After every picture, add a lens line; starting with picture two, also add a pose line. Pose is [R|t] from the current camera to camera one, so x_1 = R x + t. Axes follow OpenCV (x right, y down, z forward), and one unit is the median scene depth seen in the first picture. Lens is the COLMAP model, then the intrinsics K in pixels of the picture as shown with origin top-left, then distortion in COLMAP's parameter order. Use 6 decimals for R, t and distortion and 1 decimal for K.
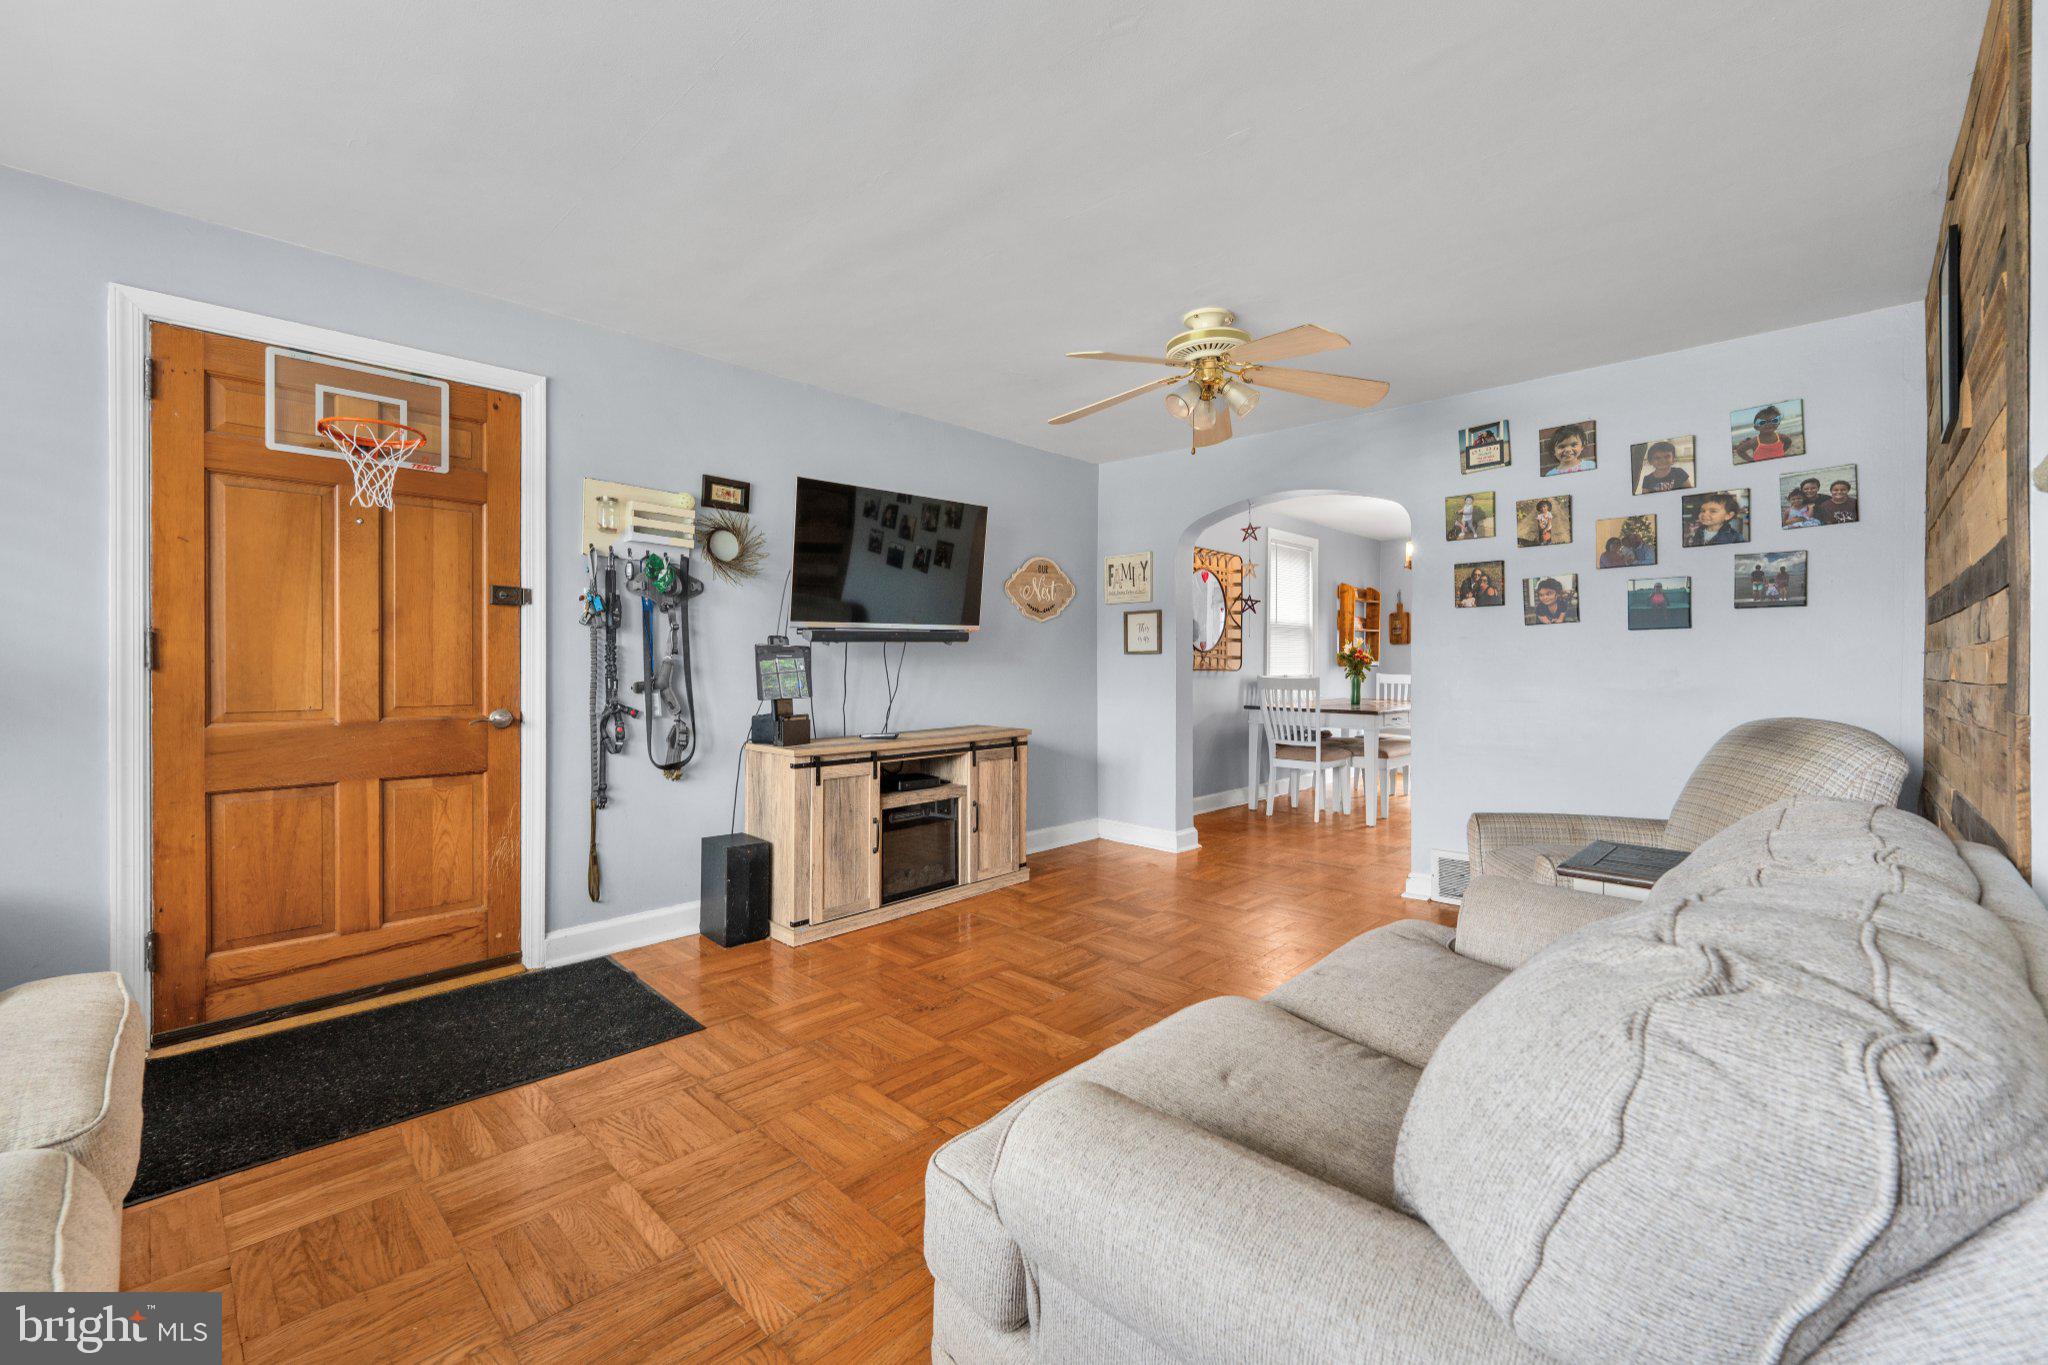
lens RADIAL K [[826.4, 0, 1027.8], [0, 826.4, 669.3], [0, 0, 1]] dist [0.000837, -0.001858]
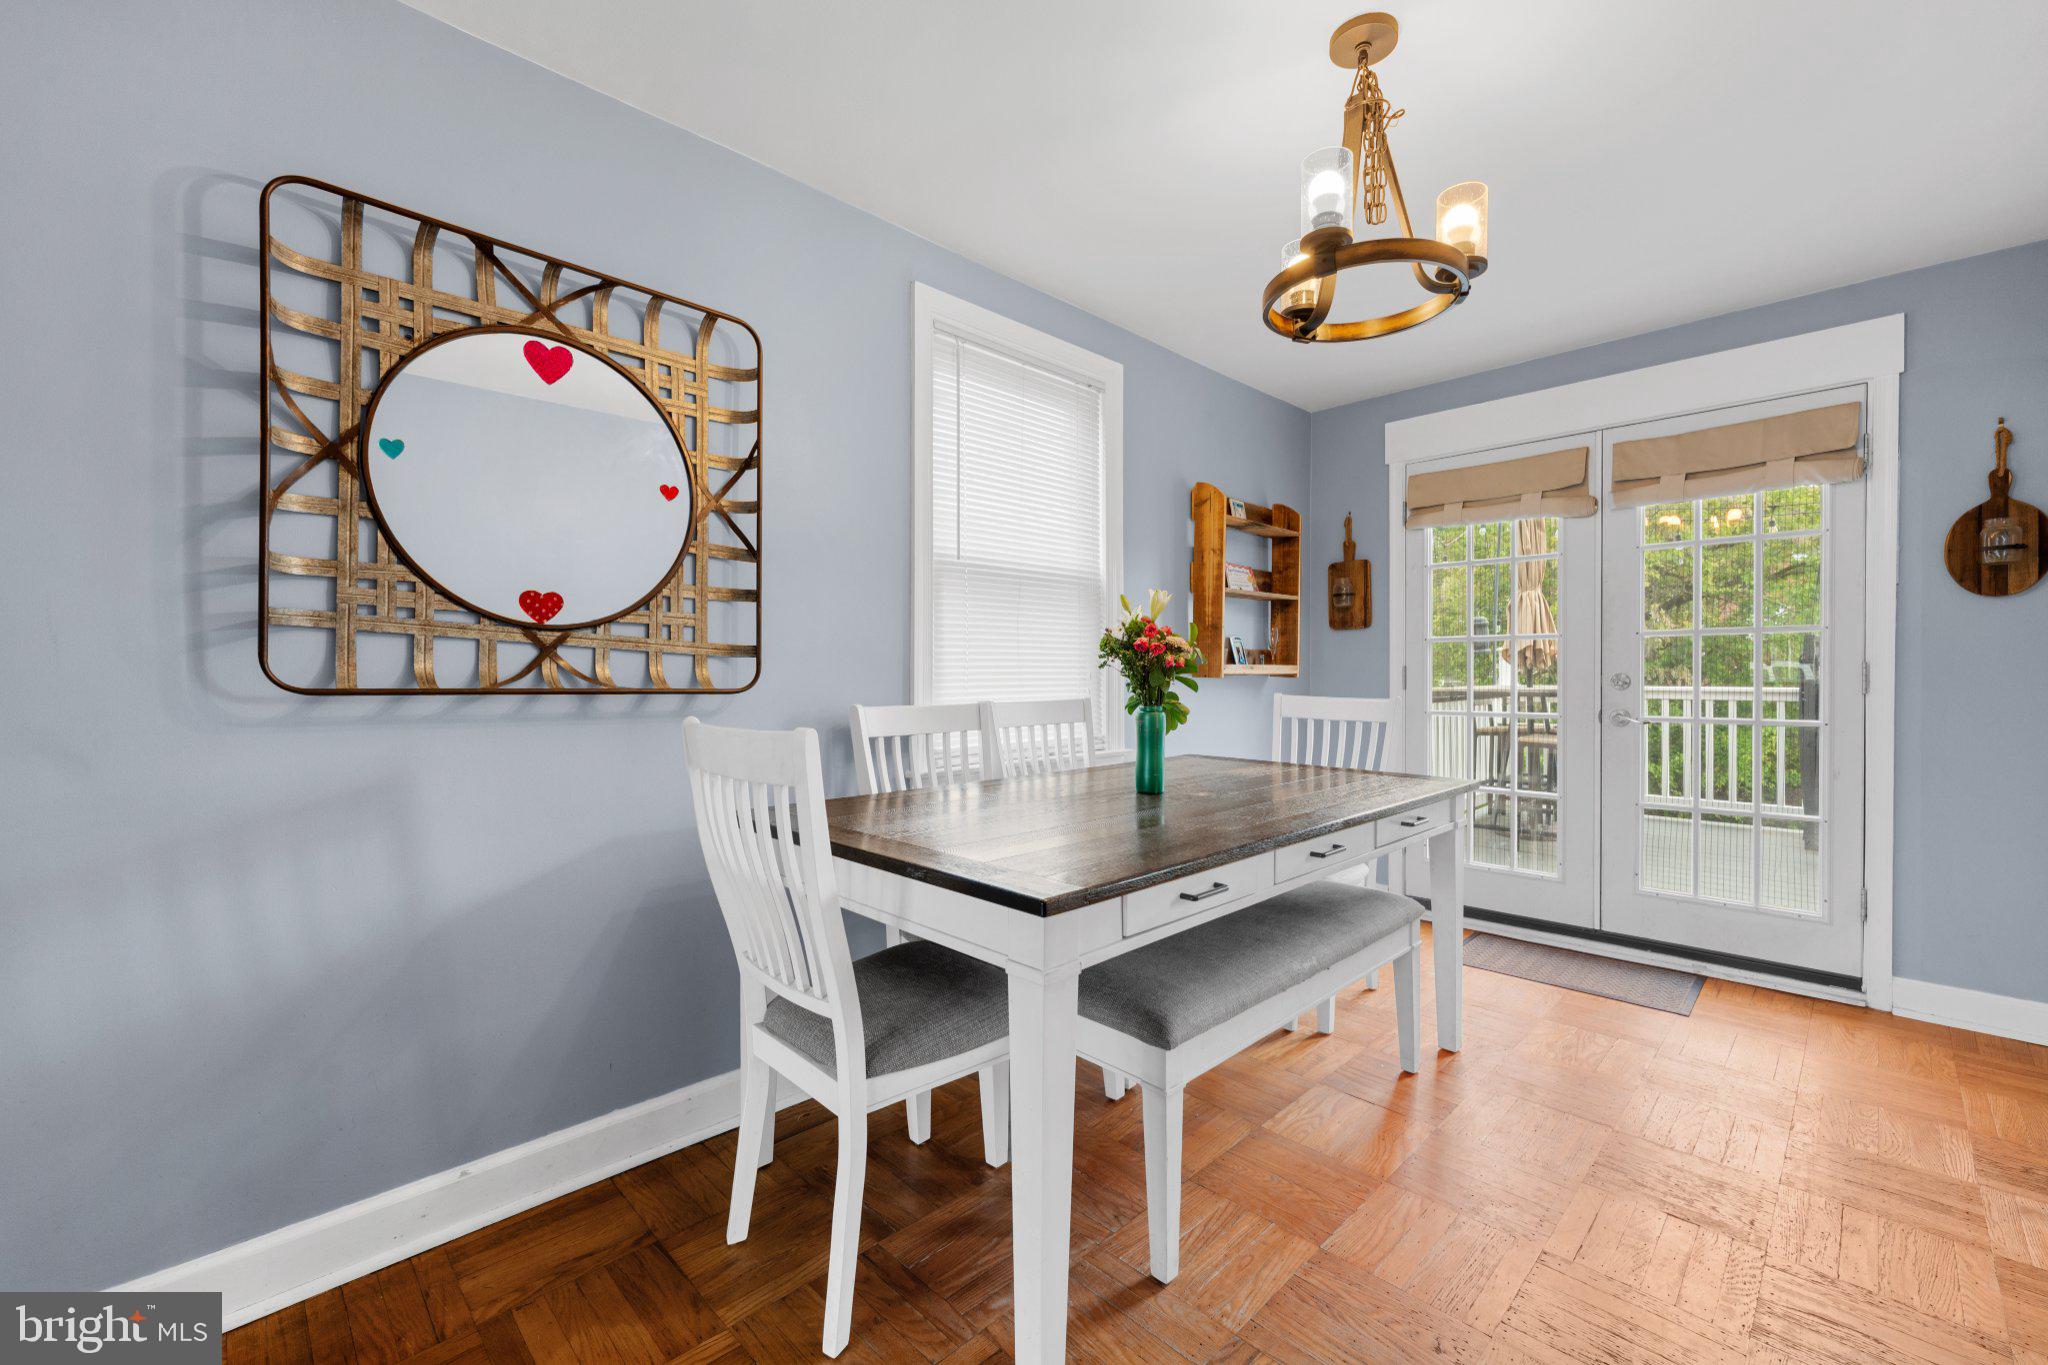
lens RADIAL K [[826.4, 0, 1015.0], [0, 826.4, 675.2], [0, 0, 1]] dist [0.000837, -0.001858]
pose [[0.999309, -0.007523, -0.036396, 0.348221], [0.007113, 0.999910, -0.011380, -0.000859], [0.036478, 0.011113, 0.999273, 0.662642]]
